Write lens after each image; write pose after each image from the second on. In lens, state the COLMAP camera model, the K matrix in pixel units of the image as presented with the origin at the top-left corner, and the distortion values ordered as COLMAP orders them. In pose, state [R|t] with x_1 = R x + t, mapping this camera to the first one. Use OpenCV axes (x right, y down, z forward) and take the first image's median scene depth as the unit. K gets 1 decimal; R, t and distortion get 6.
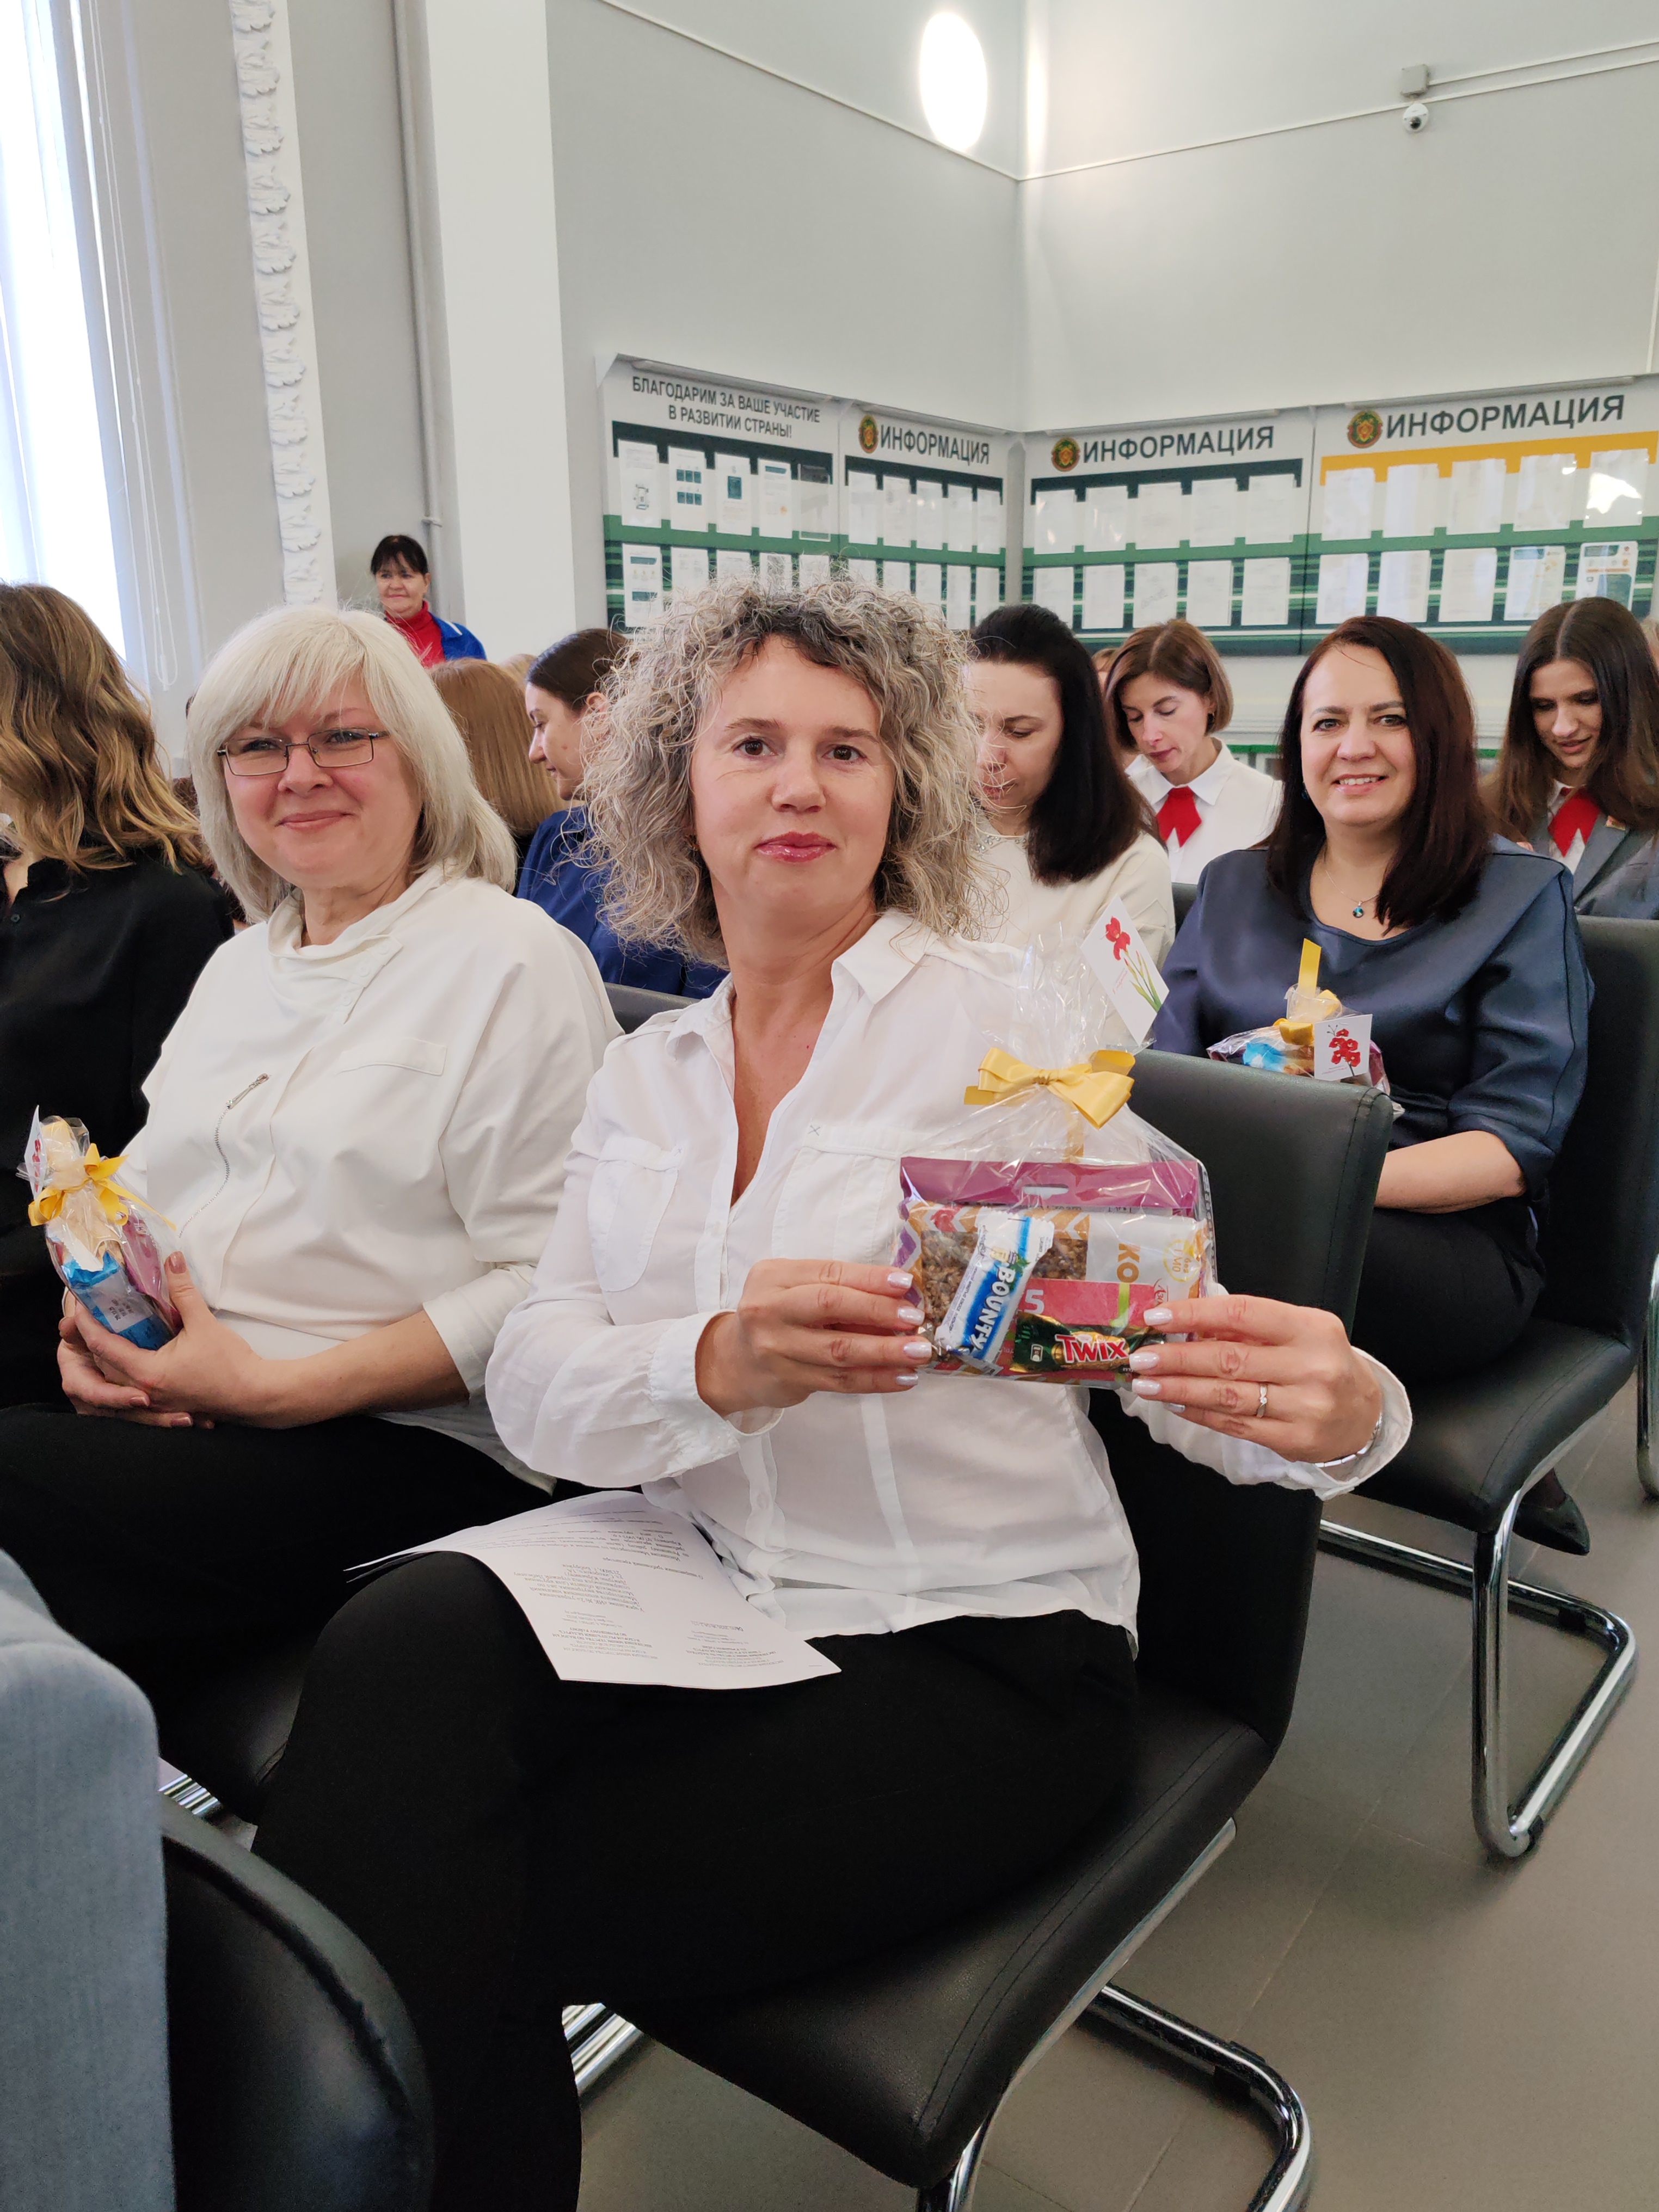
lens RADIAL K [[1659.5, 0, 864.7], [0, 1659.5, 1064.4], [0, 0, 1]] dist [0.014924, -0.006723]
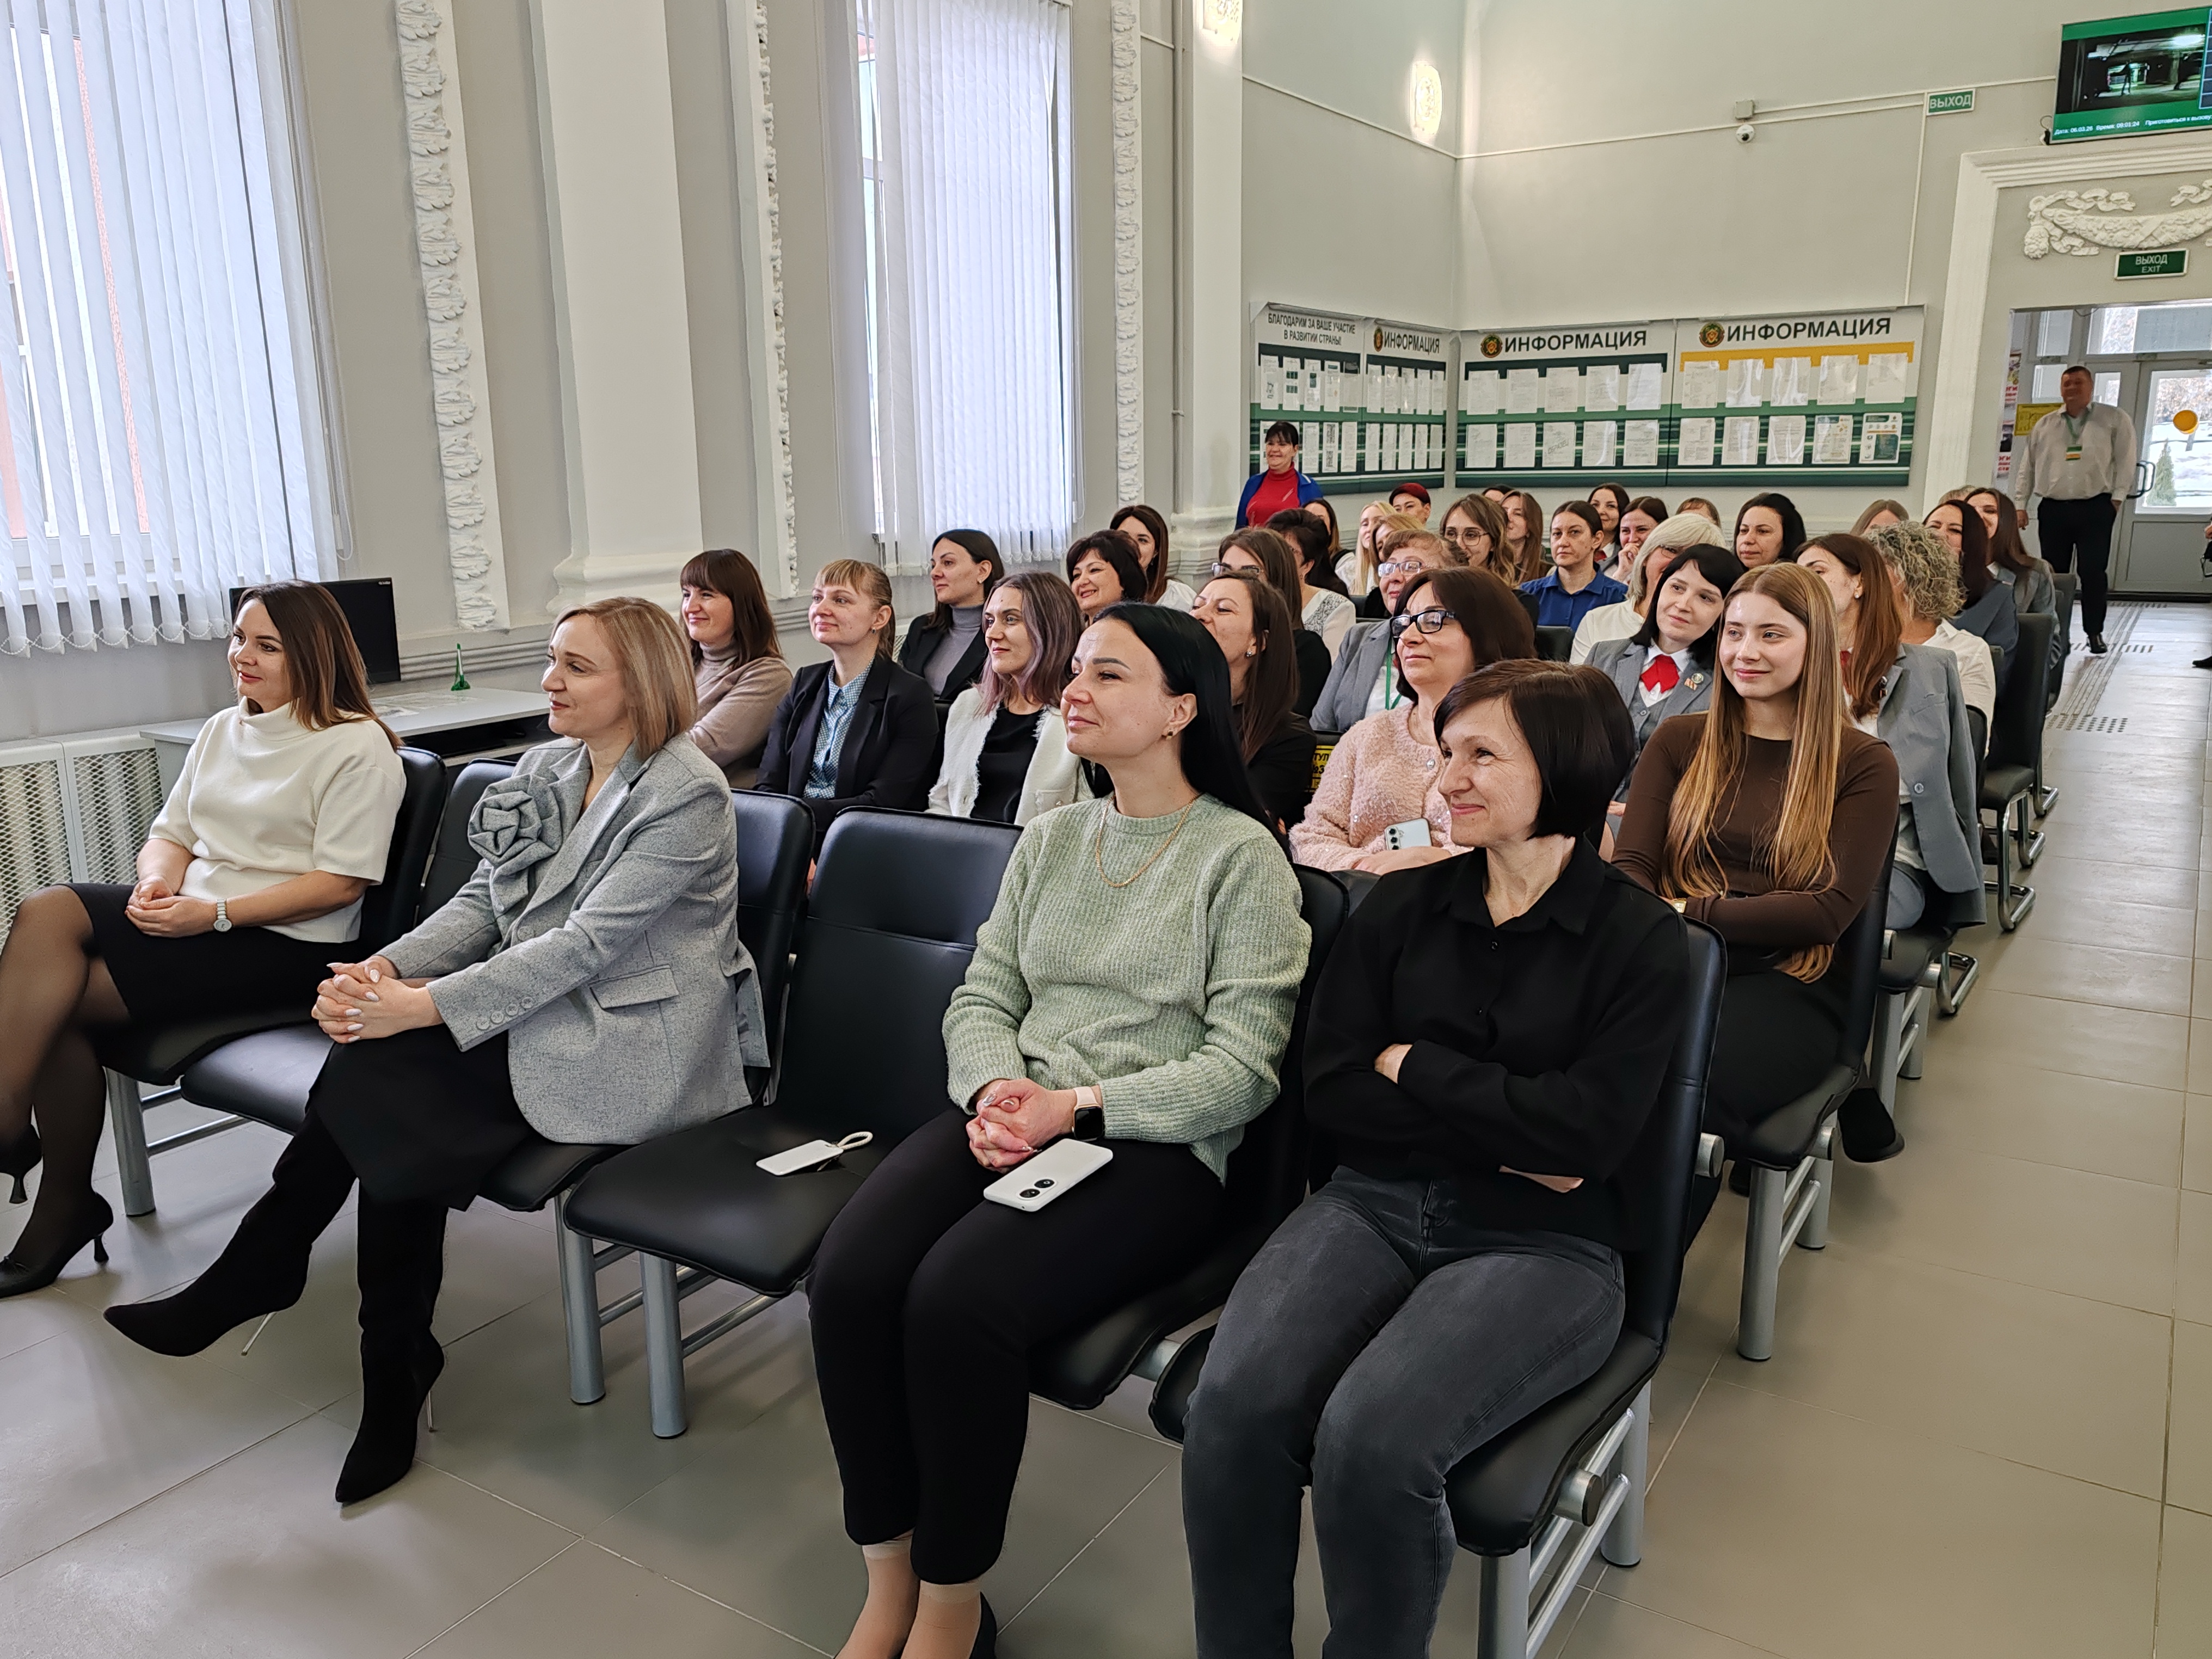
lens RADIAL K [[1659.5, 0, 1115.4], [0, 1659.5, 833.5], [0, 0, 1]] dist [0.014924, -0.006723]
pose [[0.998784, -0.017131, 0.046234, -0.311825], [0.018201, 0.999573, -0.022838, 0.088067], [-0.045823, 0.023652, 0.998670, -0.453610]]
